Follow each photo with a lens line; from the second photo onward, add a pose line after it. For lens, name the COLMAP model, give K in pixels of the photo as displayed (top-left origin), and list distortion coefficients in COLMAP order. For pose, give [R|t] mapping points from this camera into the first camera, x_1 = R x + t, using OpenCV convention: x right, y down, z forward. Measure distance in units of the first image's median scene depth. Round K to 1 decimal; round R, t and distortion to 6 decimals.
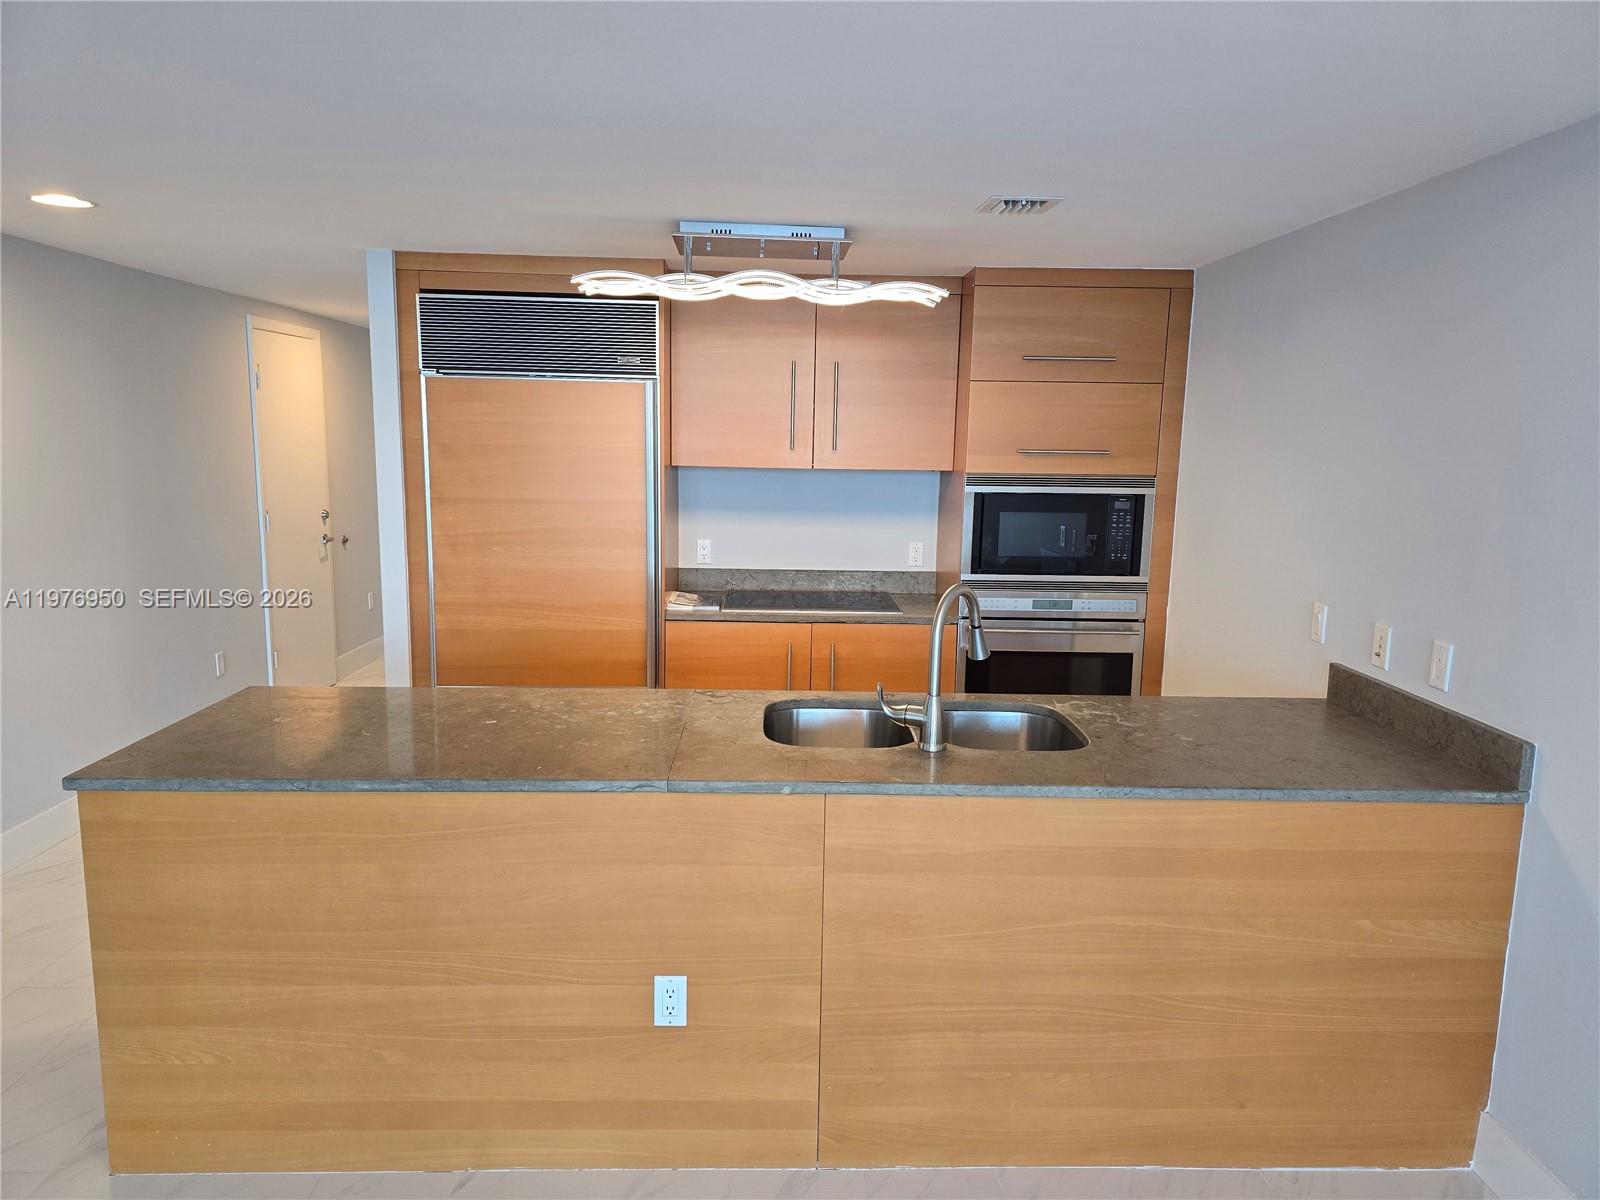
lens RADIAL K [[1078.0, 0, 800.0], [0, 1078.0, 600.0], [0, 0, 1]] dist [0.083892, -0.094906]
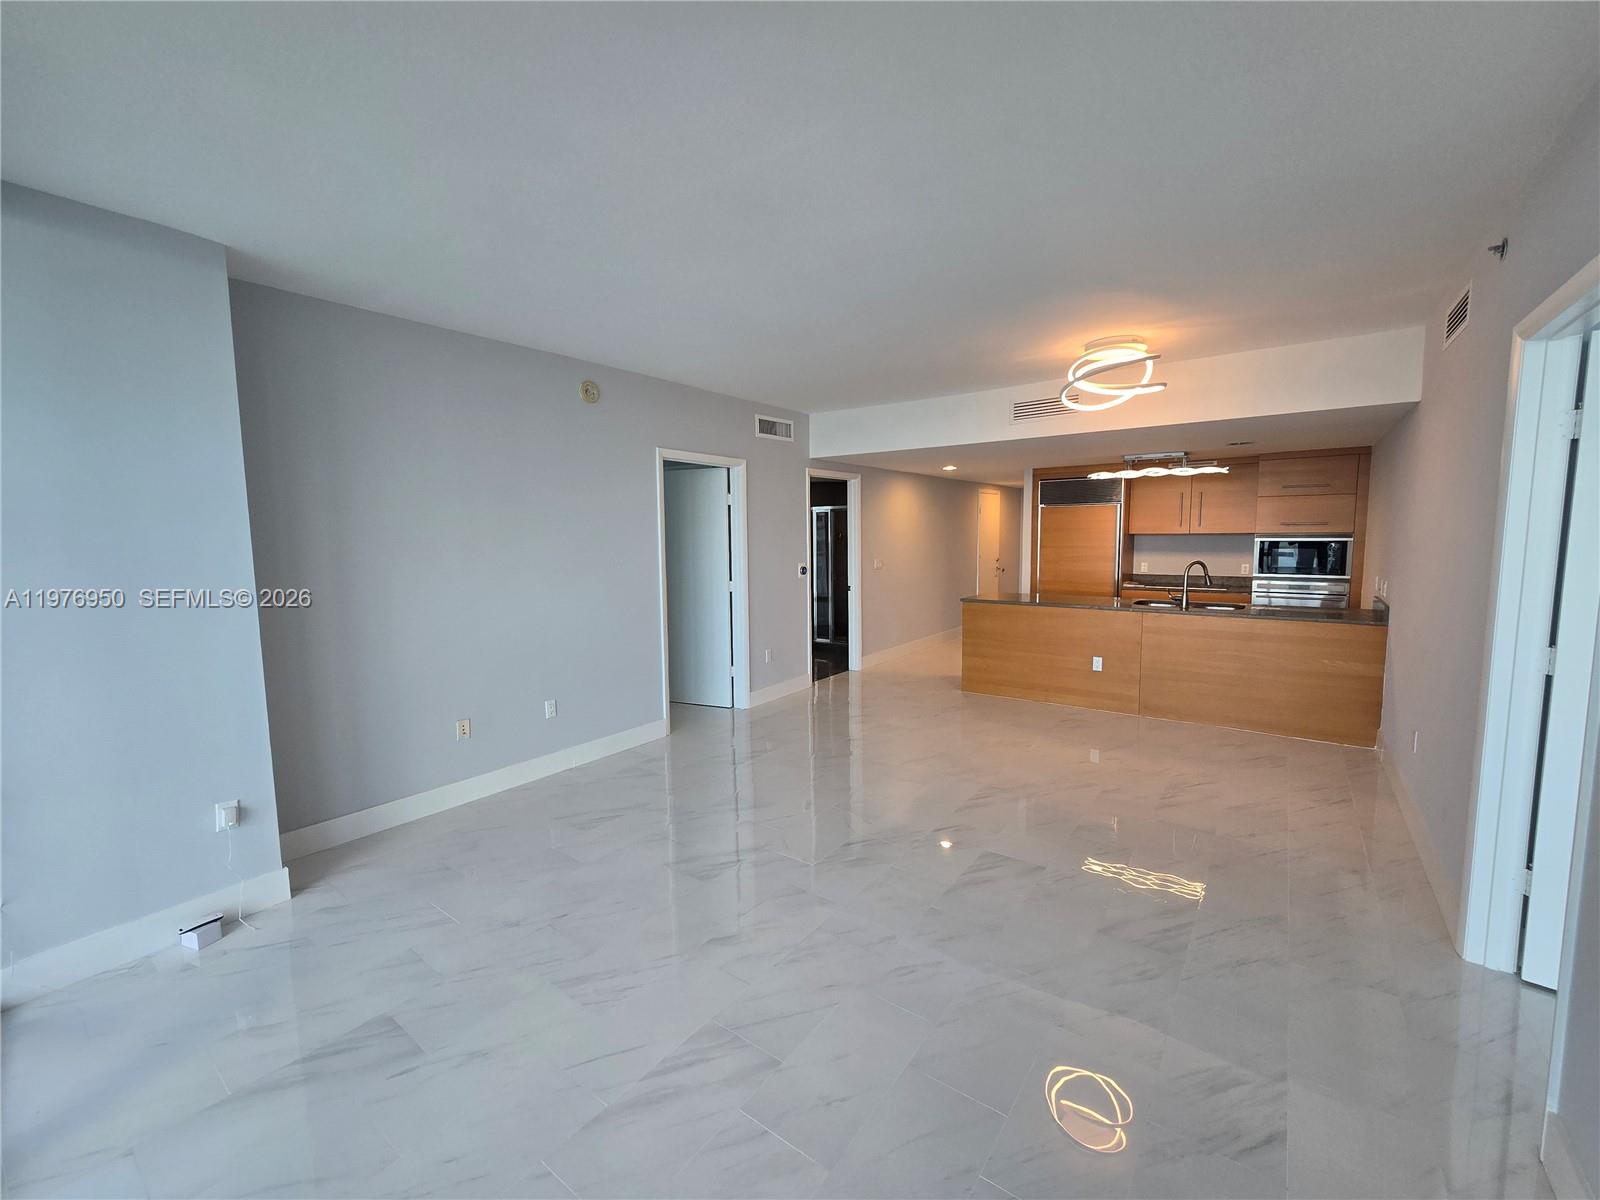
lens RADIAL K [[664.6, 0, 800.0], [0, 664.6, 600.0], [0, 0, 1]] dist [0.000982, 0.000013]
pose [[0.789589, 0.033581, -0.612716, 0.272524], [-0.066448, 0.997309, -0.030970, 0.156523], [0.610027, 0.065167, 0.789696, -0.859958]]
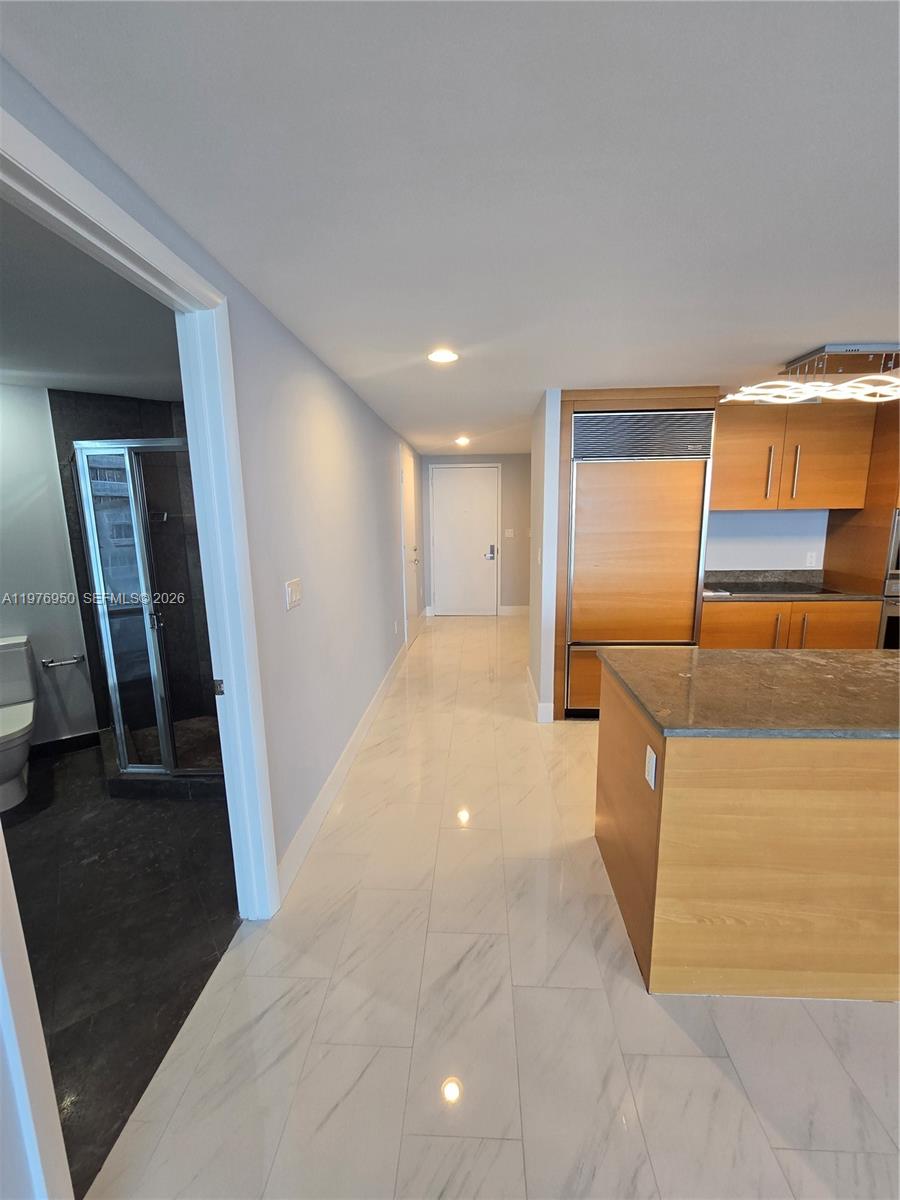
lens RADIAL K [[498.4, 0, 450.0], [0, 498.4, 600.0], [0, 0, 1]] dist [0.000982, 0.000013]
pose [[0.996203, -0.018527, -0.085072, -0.455899], [0.020557, 0.999523, 0.023047, -0.009742], [0.084605, -0.024708, 0.996108, 0.184531]]
